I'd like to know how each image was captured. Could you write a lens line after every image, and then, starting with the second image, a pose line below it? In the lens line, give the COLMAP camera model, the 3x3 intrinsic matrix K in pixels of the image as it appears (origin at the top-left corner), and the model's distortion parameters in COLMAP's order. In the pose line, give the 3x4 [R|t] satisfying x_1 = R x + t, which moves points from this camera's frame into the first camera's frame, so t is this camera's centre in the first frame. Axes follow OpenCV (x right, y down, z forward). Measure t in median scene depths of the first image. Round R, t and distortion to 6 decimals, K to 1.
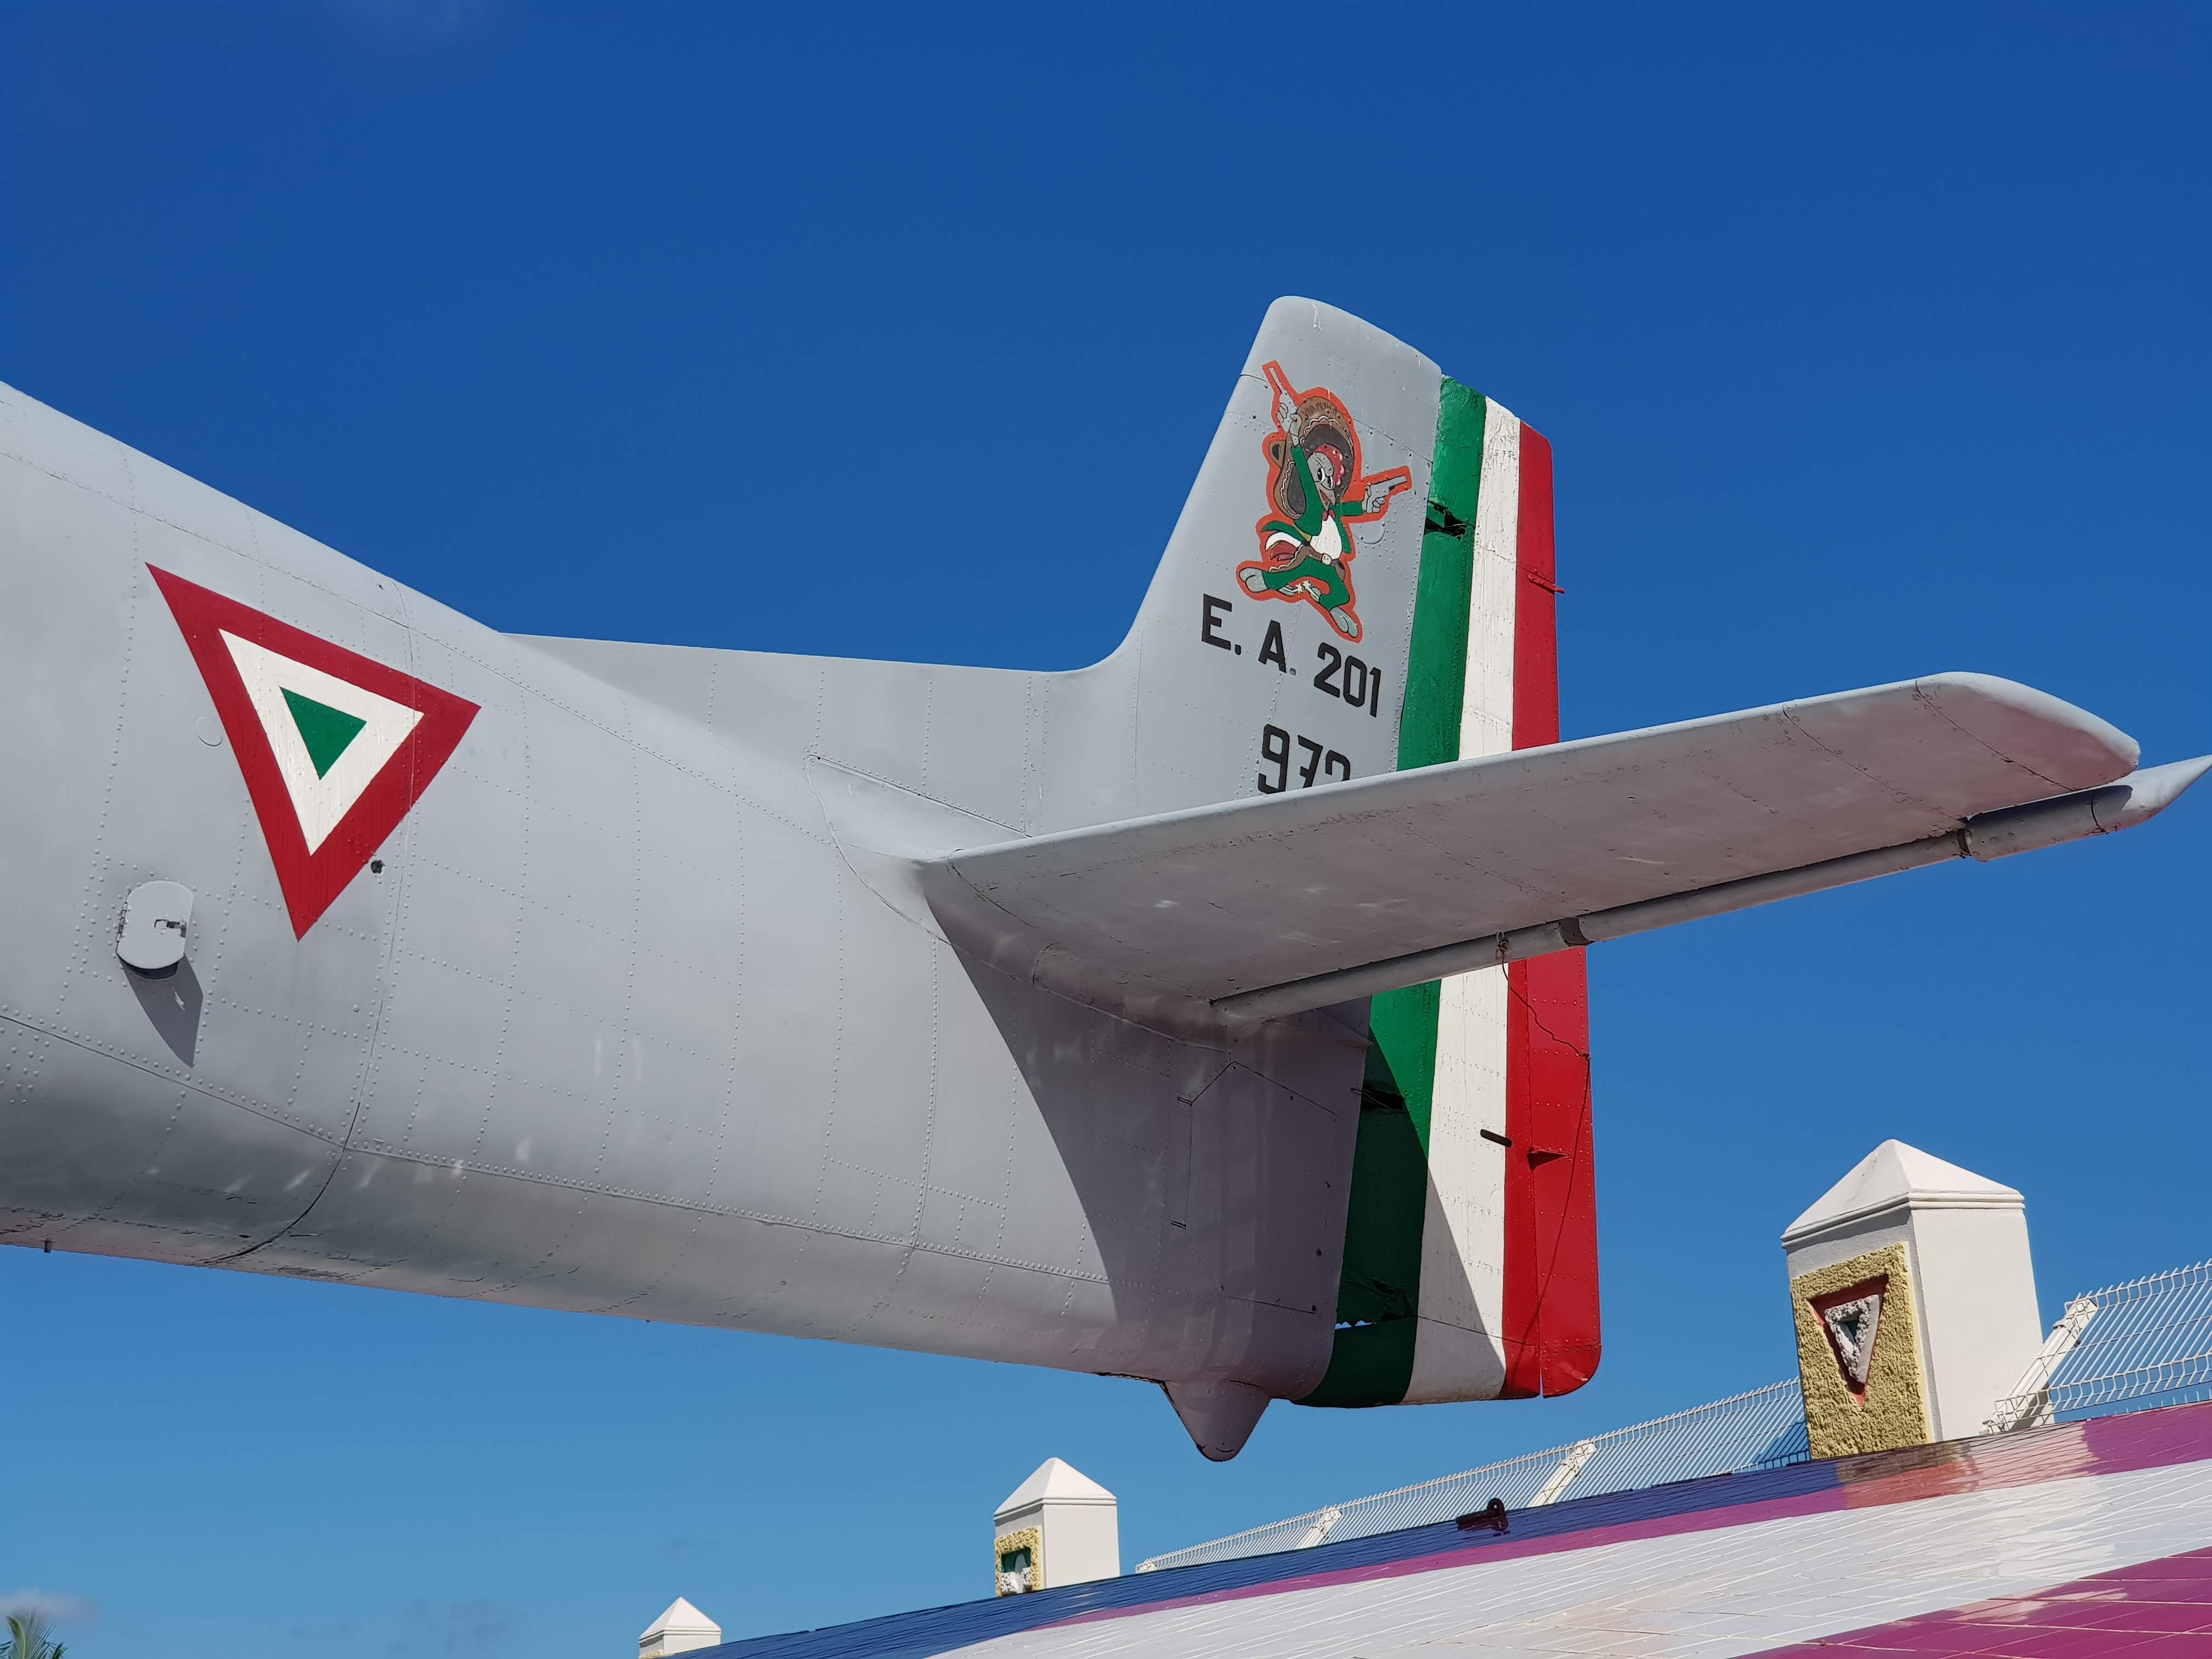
lens RADIAL K [[3327.6, 0, 1106.8], [0, 3327.6, 825.7], [0, 0, 1]] dist [0.128931, 0.000000]
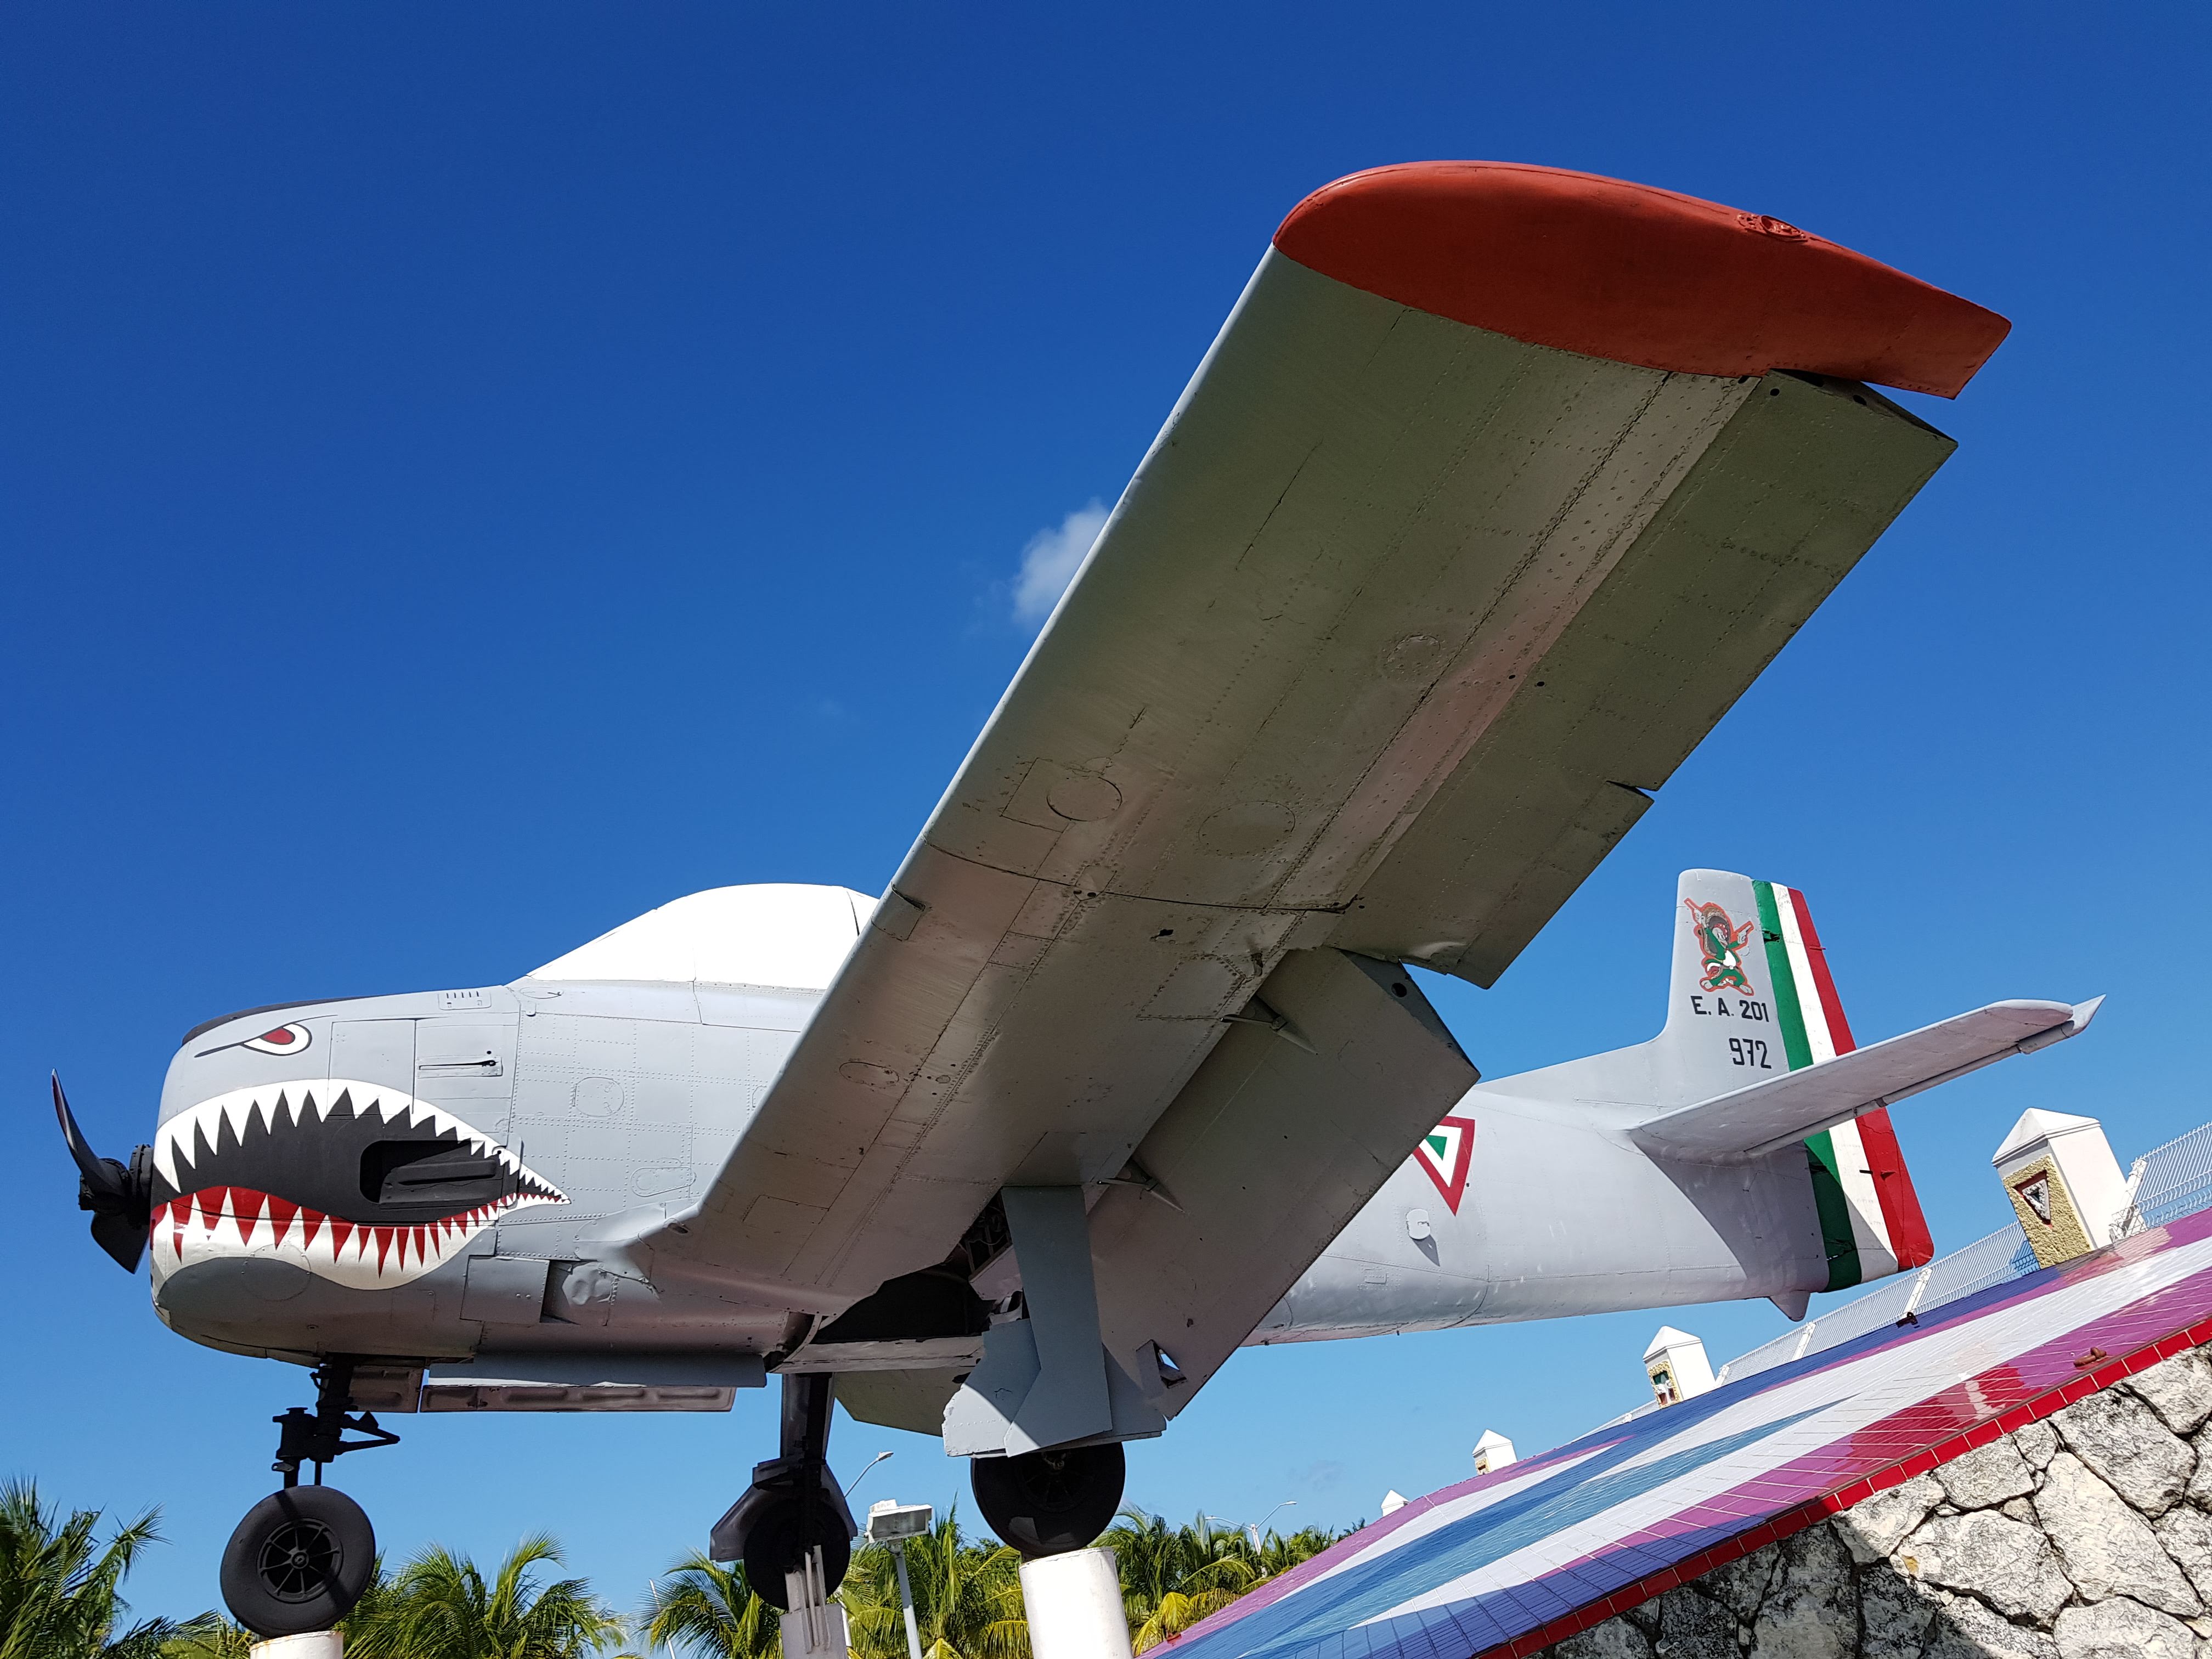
lens RADIAL K [[1761.3, 0, 1104.0], [0, 1761.3, 838.8], [0, 0, 1]] dist [0.014513, -0.016773]
pose [[0.940231, -0.269123, -0.208658, -0.082058], [0.245632, 0.960360, -0.131810, -0.117466], [0.235860, 0.072679, 0.969065, -0.470636]]
